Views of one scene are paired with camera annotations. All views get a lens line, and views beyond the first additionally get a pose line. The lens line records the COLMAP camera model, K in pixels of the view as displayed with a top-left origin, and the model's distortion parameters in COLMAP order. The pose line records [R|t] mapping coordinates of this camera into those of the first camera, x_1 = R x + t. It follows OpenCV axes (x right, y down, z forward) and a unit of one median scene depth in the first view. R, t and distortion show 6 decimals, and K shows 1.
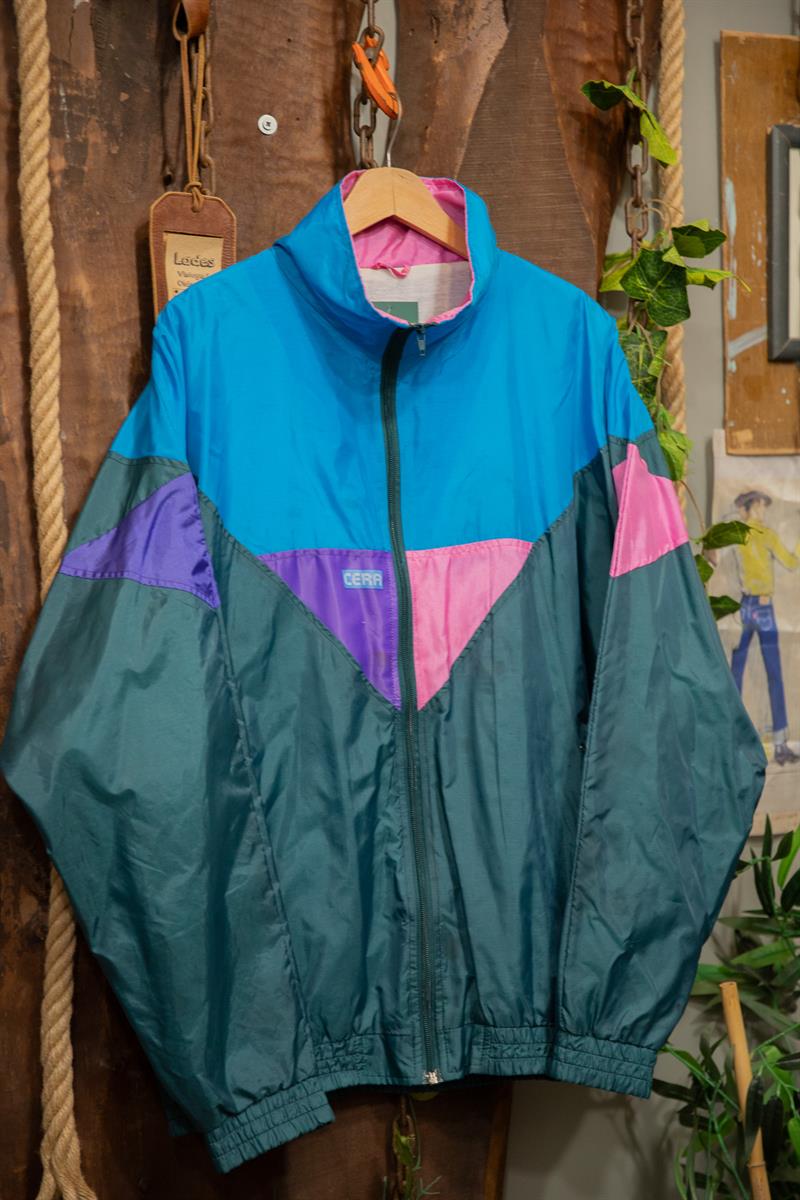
lens RADIAL K [[2259.3, 0, 425.6], [0, 2259.3, 598.9], [0, 0, 1]] dist [0.168450, 0.220850]
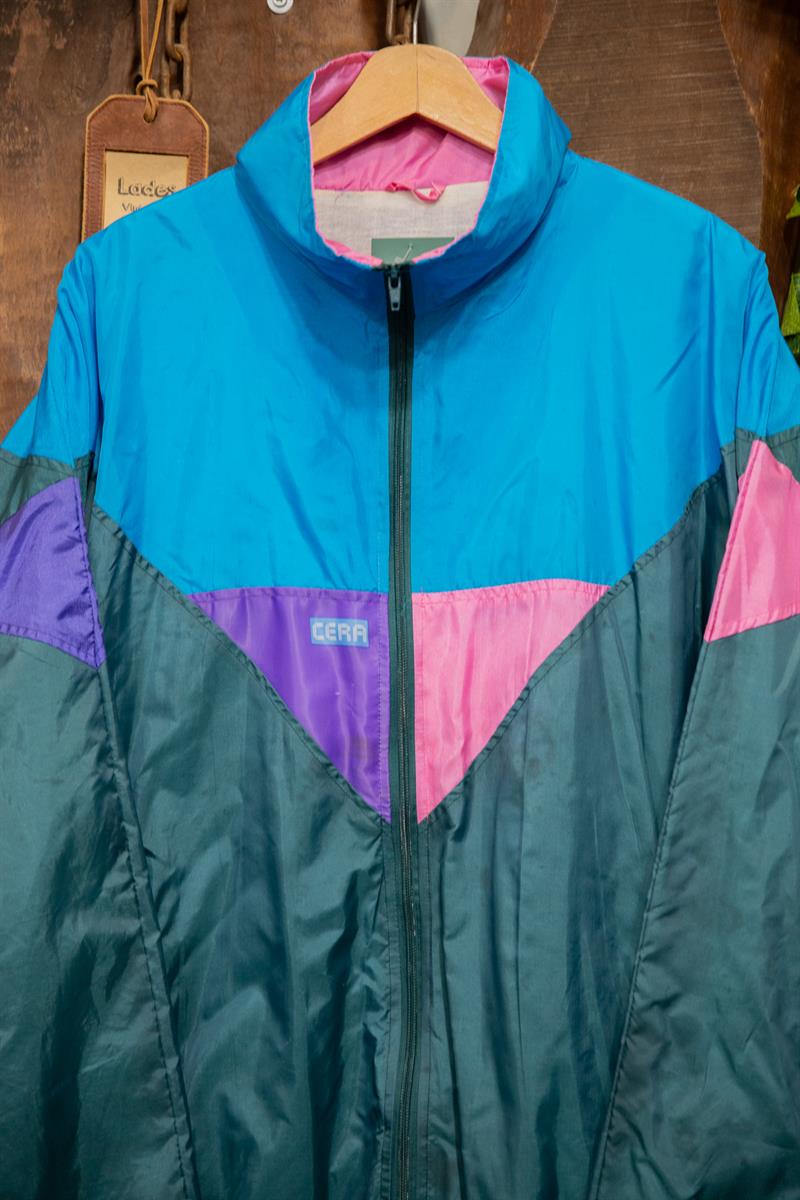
lens RADIAL K [[2256.5, 0, 400.0], [0, 2256.5, 600.0], [0, 0, 1]] dist [0.169849, 0.186613]
pose [[0.919347, 0.029715, -0.392323, 0.263866], [-0.032277, 0.999479, 0.000065, -0.019210], [0.392120, 0.012603, 0.919828, 0.359434]]
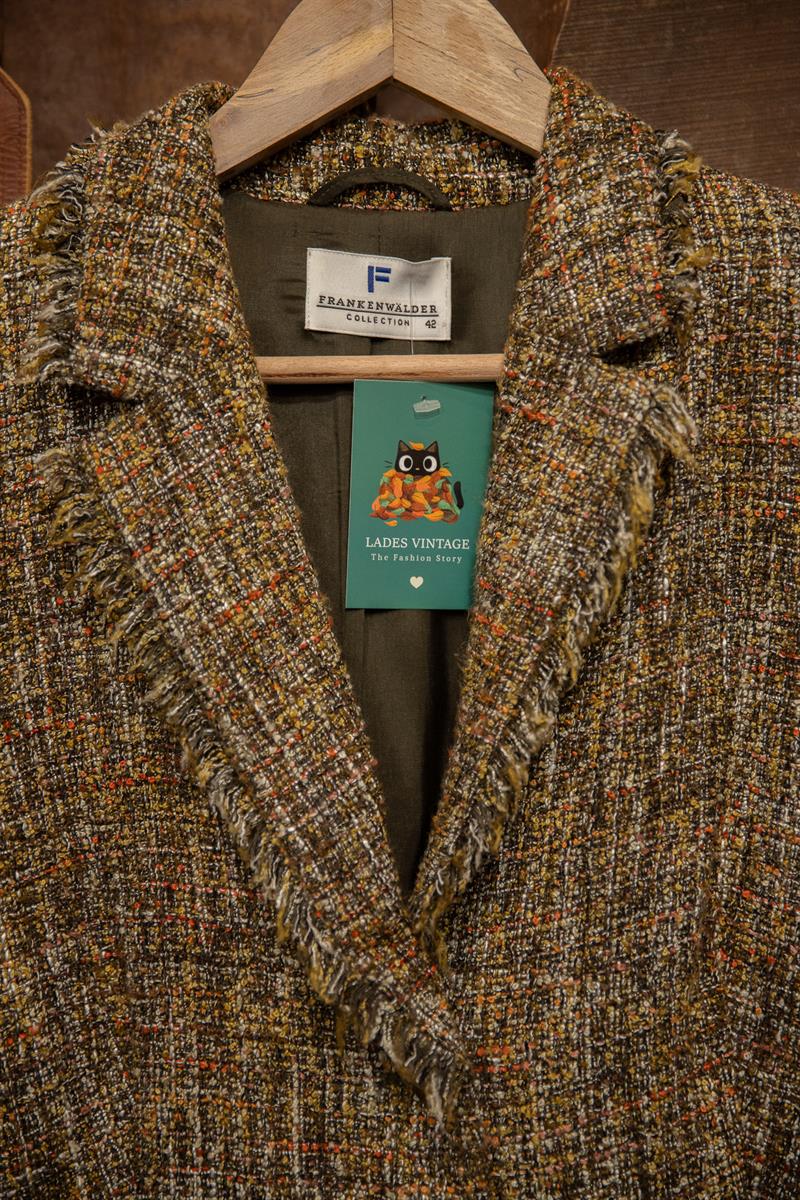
lens RADIAL K [[2197.0, 0, 400.0], [0, 2197.0, 600.0], [0, 0, 1]] dist [0.108540, 0.163452]
pose [[0.920221, 0.005913, -0.391354, 0.145819], [-0.005707, 0.999982, 0.001690, -0.075824], [0.391357, 0.000678, 0.920239, 0.646914]]
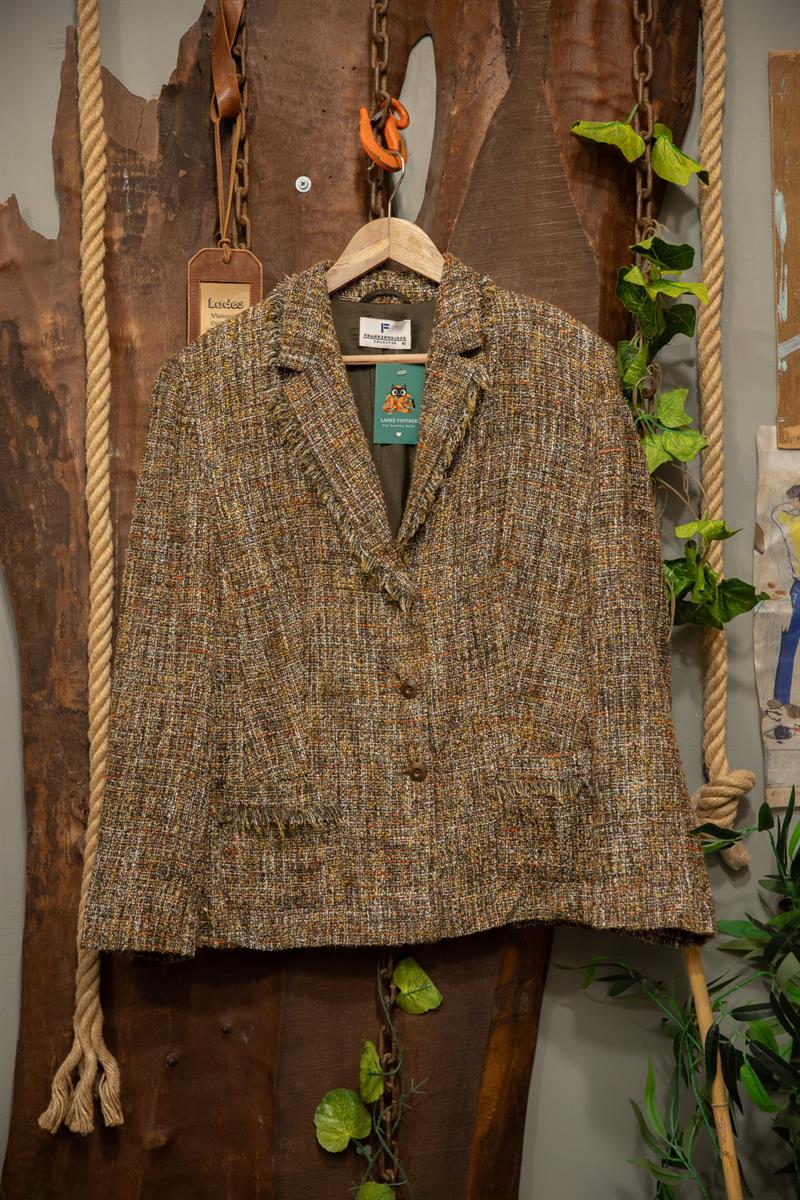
lens RADIAL K [[2014.0, 0, 400.0], [0, 2014.0, 600.0], [0, 0, 1]] dist [0.140619, 0.037875]
pose [[0.897492, 0.008118, -0.440956, 0.455558], [-0.000348, 0.999843, 0.017700, -0.010815], [0.441030, -0.015732, 0.897354, 0.074360]]
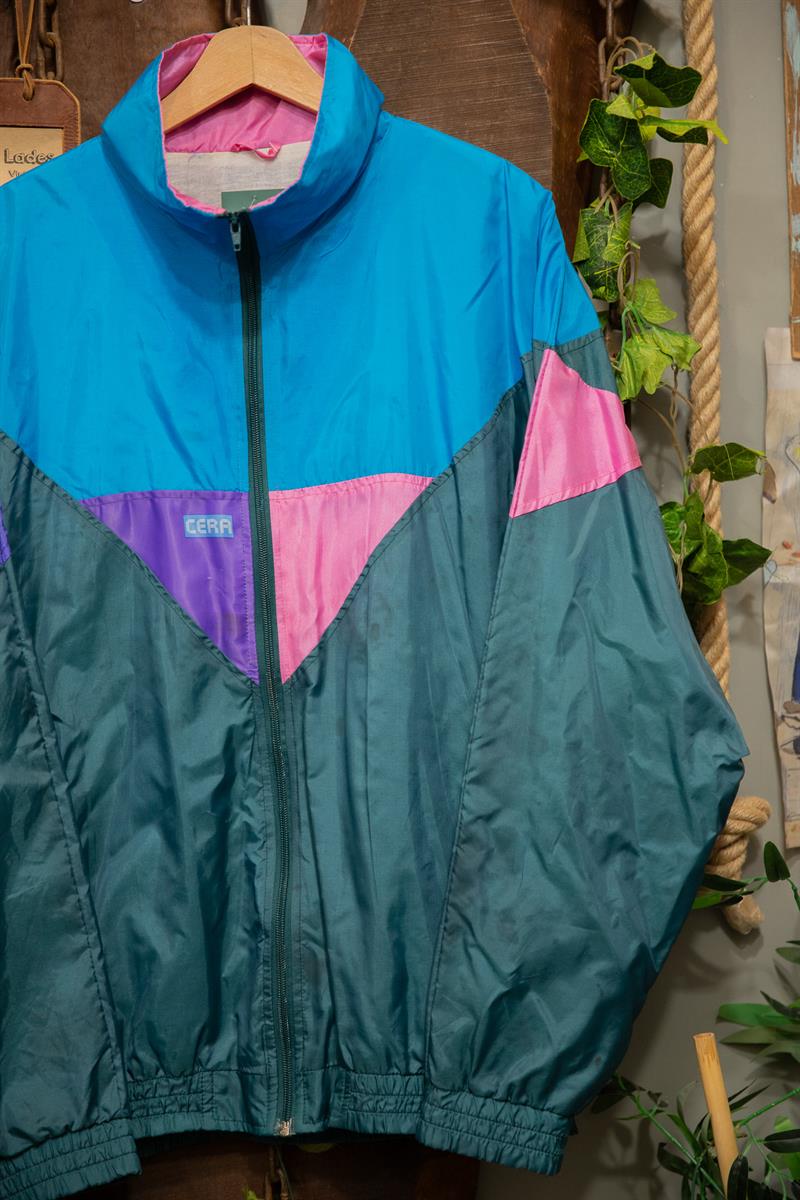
lens RADIAL K [[2256.5, 0, 400.0], [0, 2256.5, 600.0], [0, 0, 1]] dist [0.169849, 0.186613]
pose [[0.924683, -0.006060, -0.380691, 0.353854], [0.012620, 0.999812, 0.014740, 0.007130], [0.380530, -0.018434, 0.924585, 0.253325]]
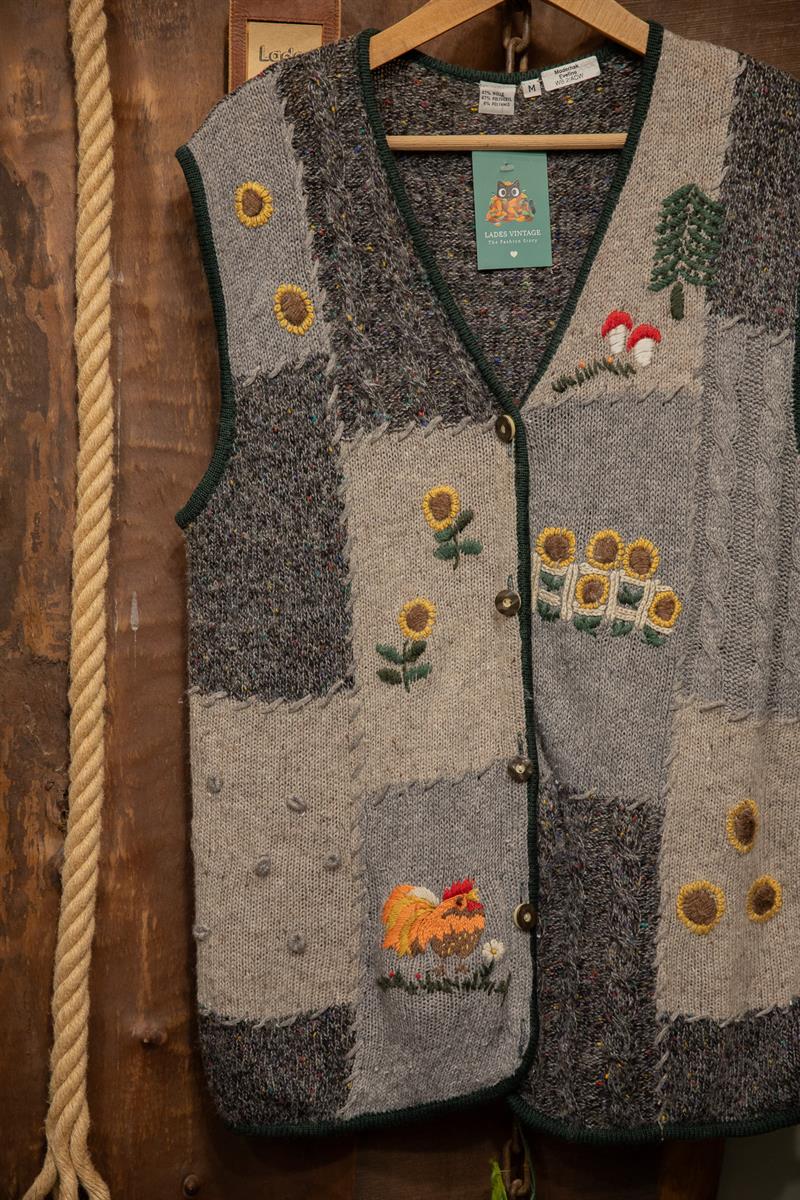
lens RADIAL K [[2256.5, 0, 400.0], [0, 2256.5, 600.0], [0, 0, 1]] dist [0.169849, 0.186613]
pose [[0.914036, 0.024815, -0.404873, 0.266411], [-0.016453, 0.999574, 0.024122, 0.023693], [0.405299, -0.015387, 0.914055, 0.274129]]
